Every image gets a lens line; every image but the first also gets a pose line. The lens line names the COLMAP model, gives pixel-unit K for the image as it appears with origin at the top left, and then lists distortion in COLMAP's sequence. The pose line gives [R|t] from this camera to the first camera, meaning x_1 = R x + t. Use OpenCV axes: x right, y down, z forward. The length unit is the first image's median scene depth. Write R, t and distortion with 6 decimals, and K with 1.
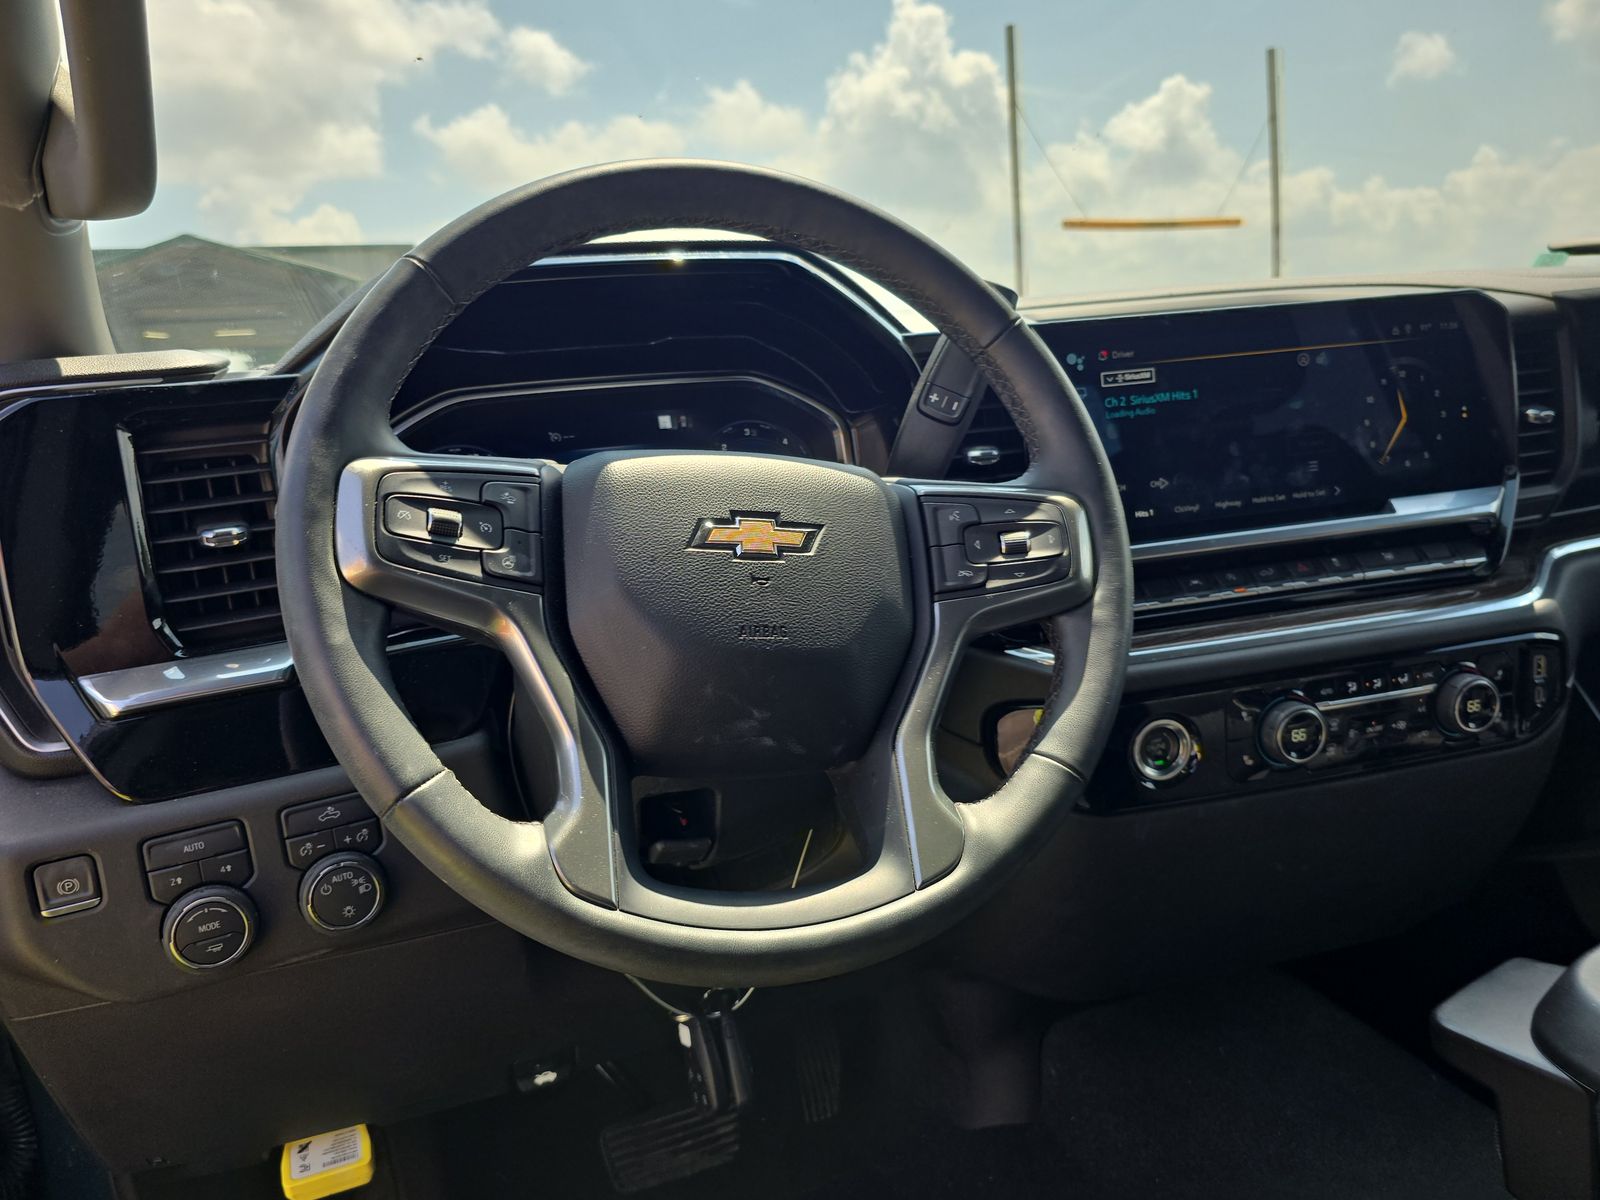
lens RADIAL K [[1088.7, 0, 800.0], [0, 1088.7, 600.0], [0, 0, 1]] dist [0.068564, -0.088763]
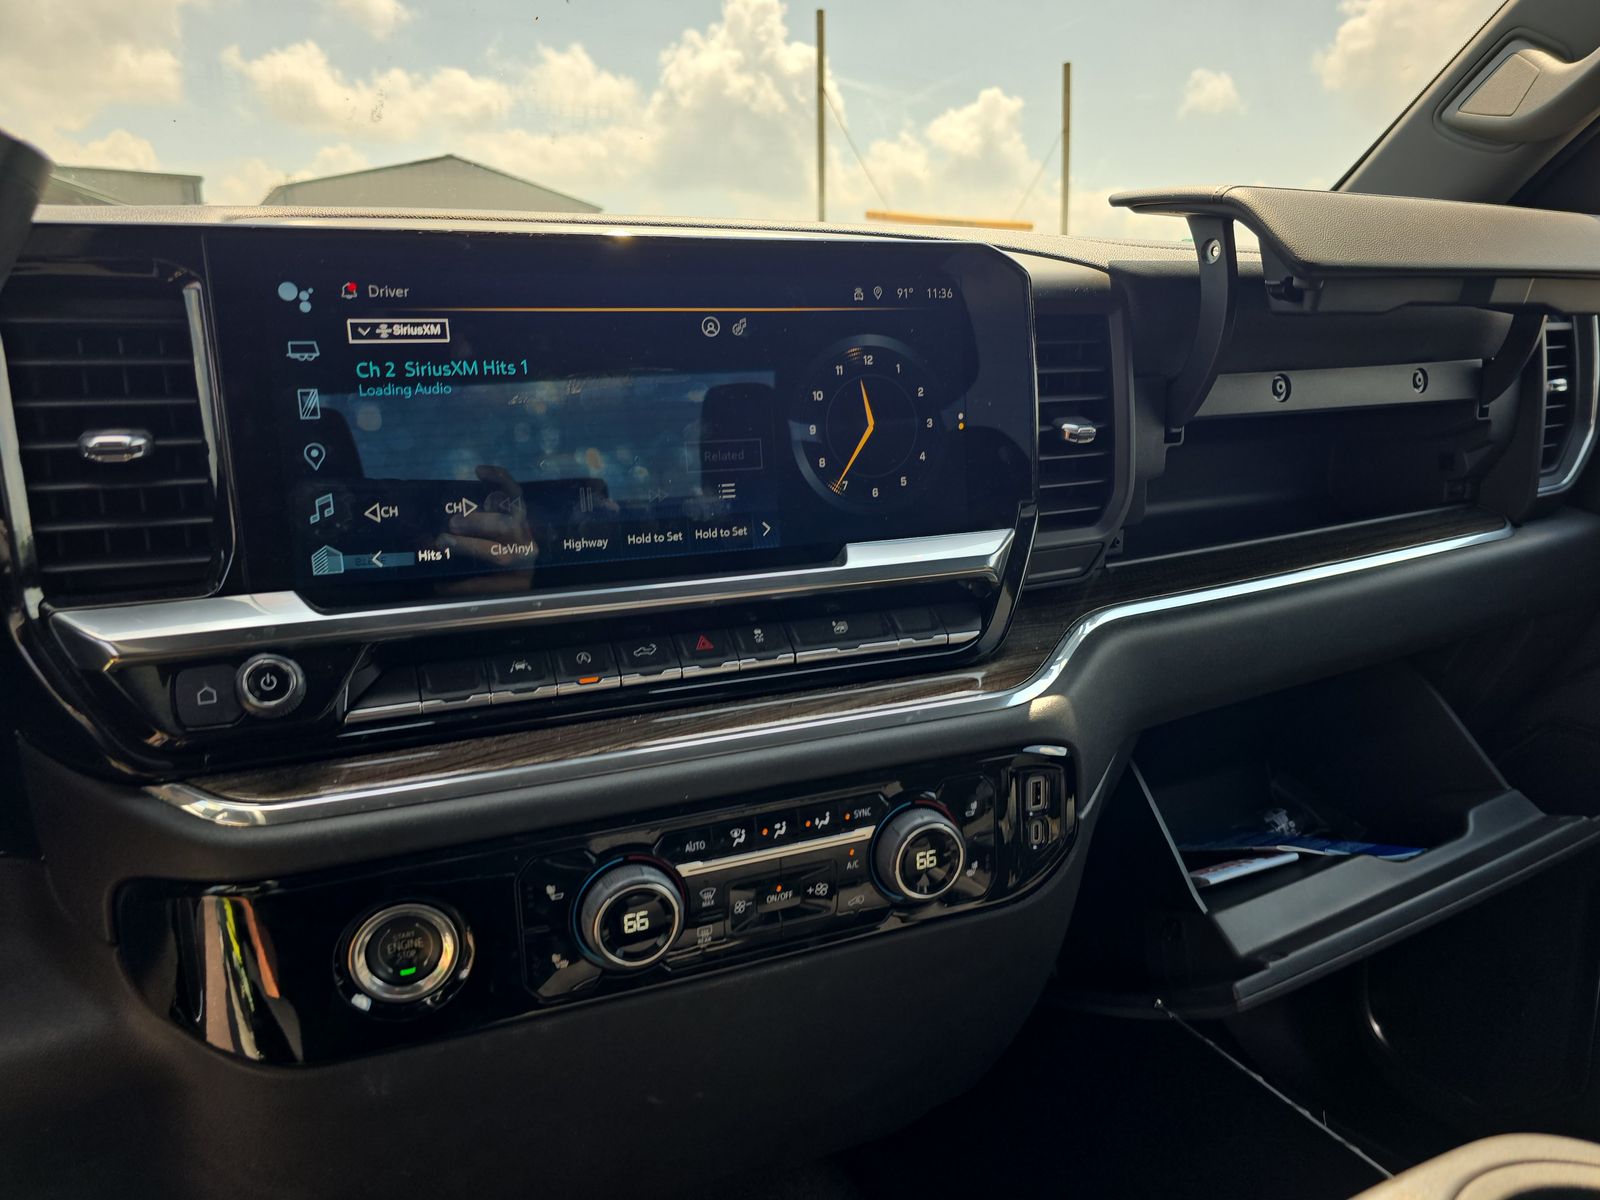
lens RADIAL K [[1048.2, 0, 800.0], [0, 1048.2, 600.0], [0, 0, 1]] dist [0.047548, -0.069190]
pose [[0.986852, 0.029893, 0.158841, 0.405980], [-0.034441, 0.999070, 0.025953, -0.072724], [-0.157917, -0.031082, 0.986963, 0.362737]]
